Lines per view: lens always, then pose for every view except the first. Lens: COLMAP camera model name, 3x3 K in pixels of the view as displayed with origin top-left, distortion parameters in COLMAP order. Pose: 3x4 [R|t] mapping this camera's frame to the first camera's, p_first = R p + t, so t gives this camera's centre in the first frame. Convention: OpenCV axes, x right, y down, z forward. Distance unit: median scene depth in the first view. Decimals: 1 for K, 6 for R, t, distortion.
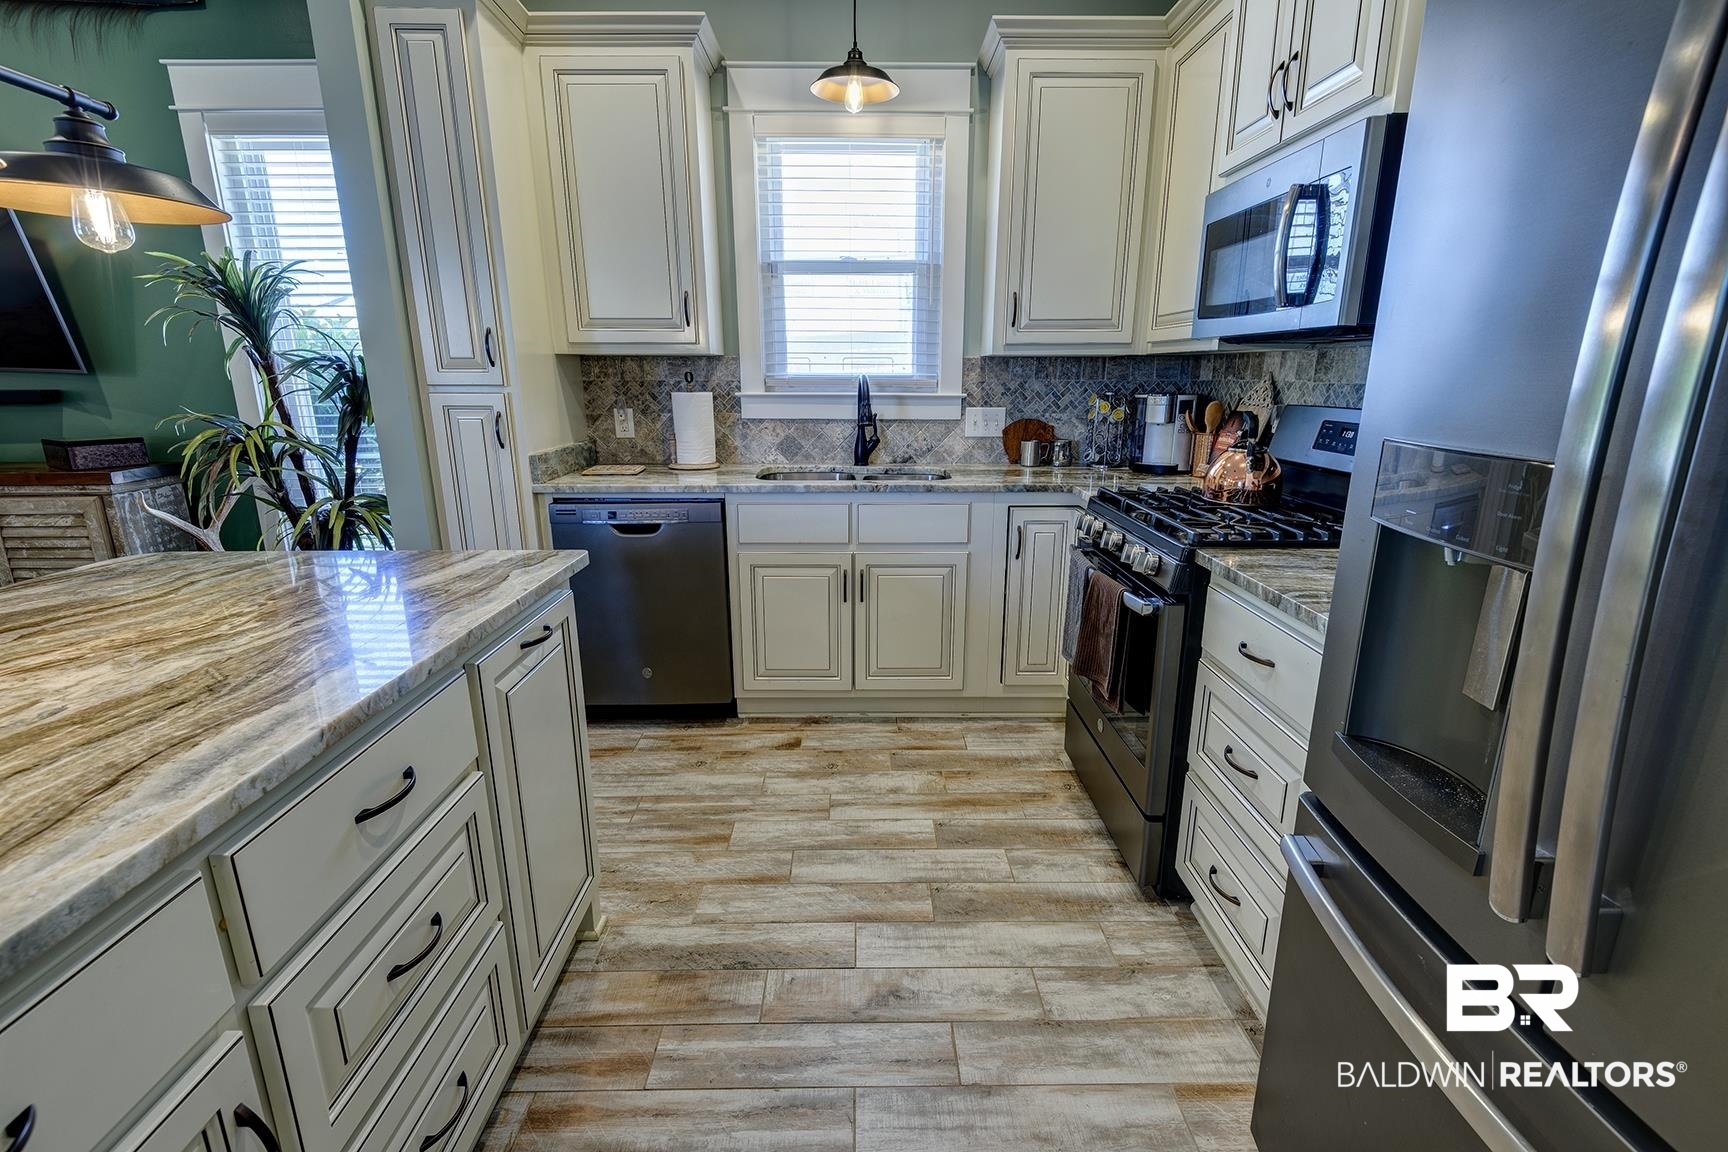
lens RADIAL K [[779.5, 0, 868.9], [0, 779.5, 573.9], [0, 0, 1]] dist [0.043110, -0.030133]
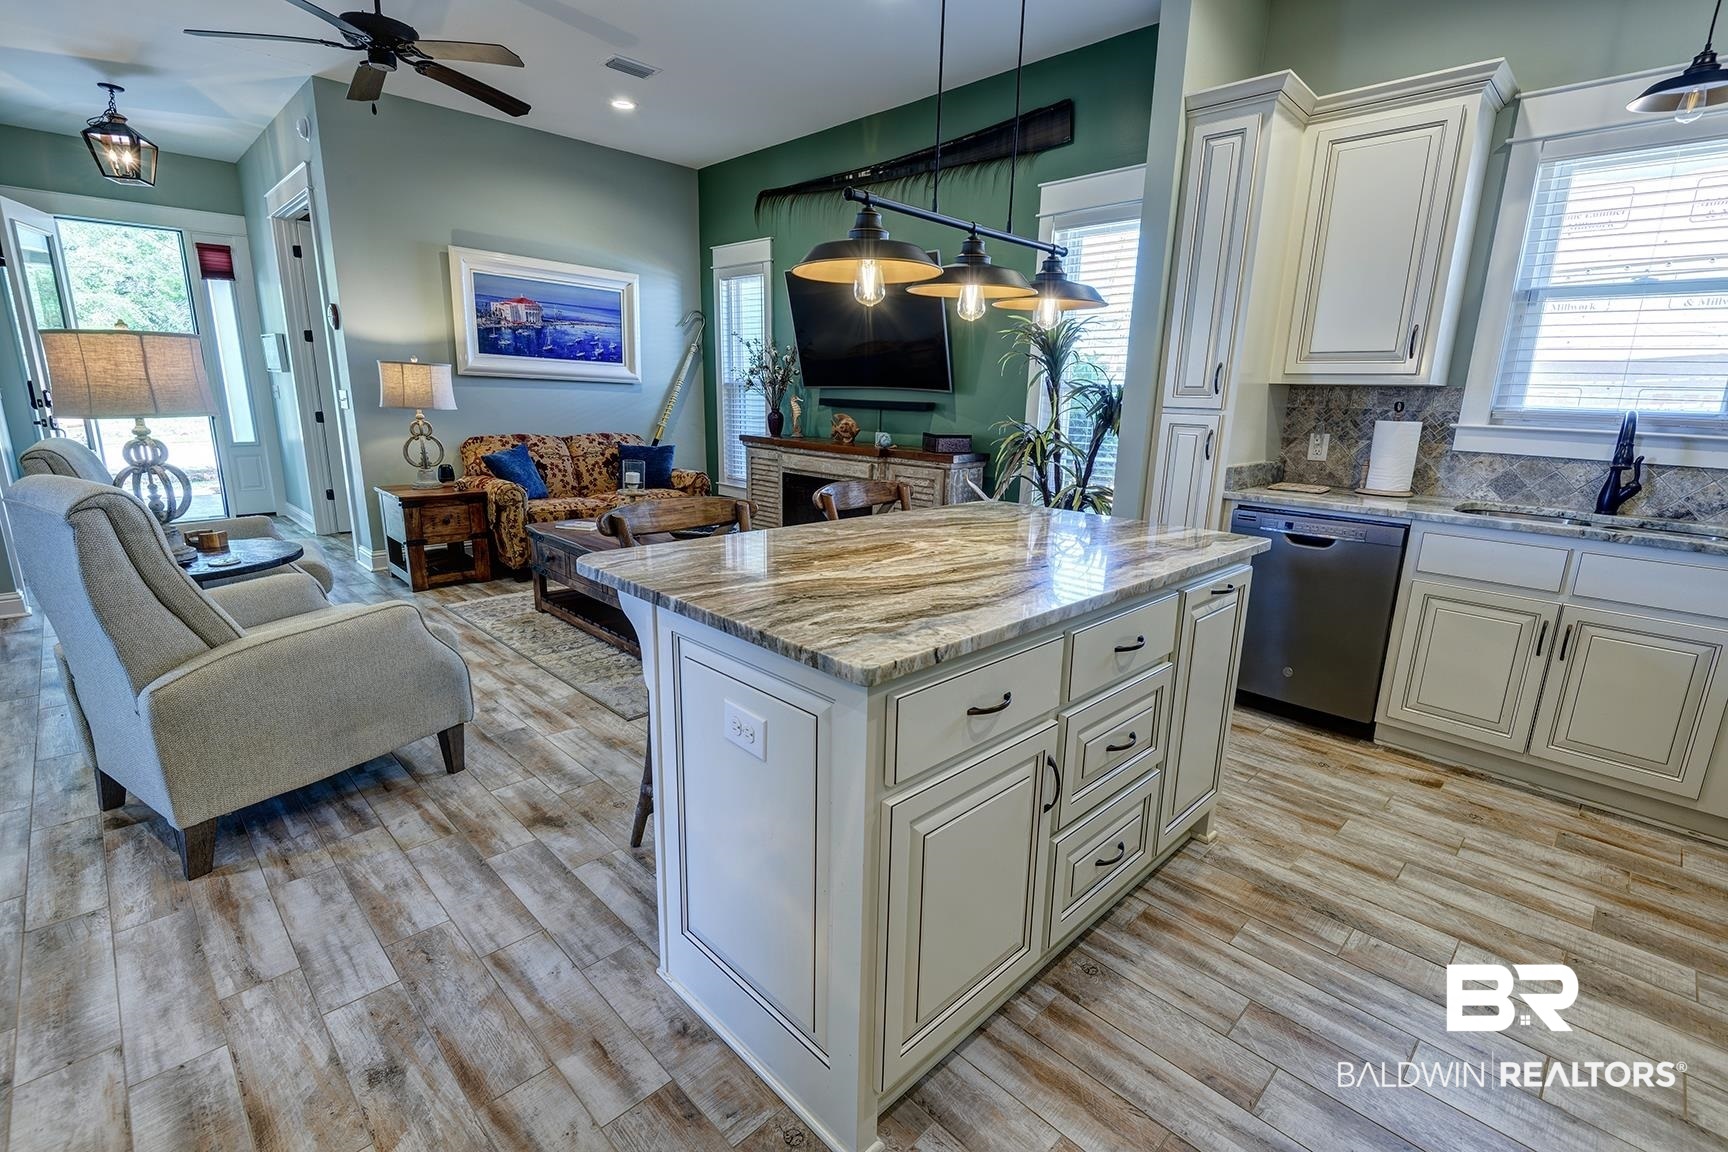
lens RADIAL K [[779.5, 0, 868.9], [0, 779.5, 573.9], [0, 0, 1]] dist [0.043110, -0.030133]
pose [[0.695987, 0.184938, -0.693830, 0.048363], [-0.206206, 0.977041, 0.053580, 0.053592], [0.687809, 0.105781, 0.718143, -0.210358]]
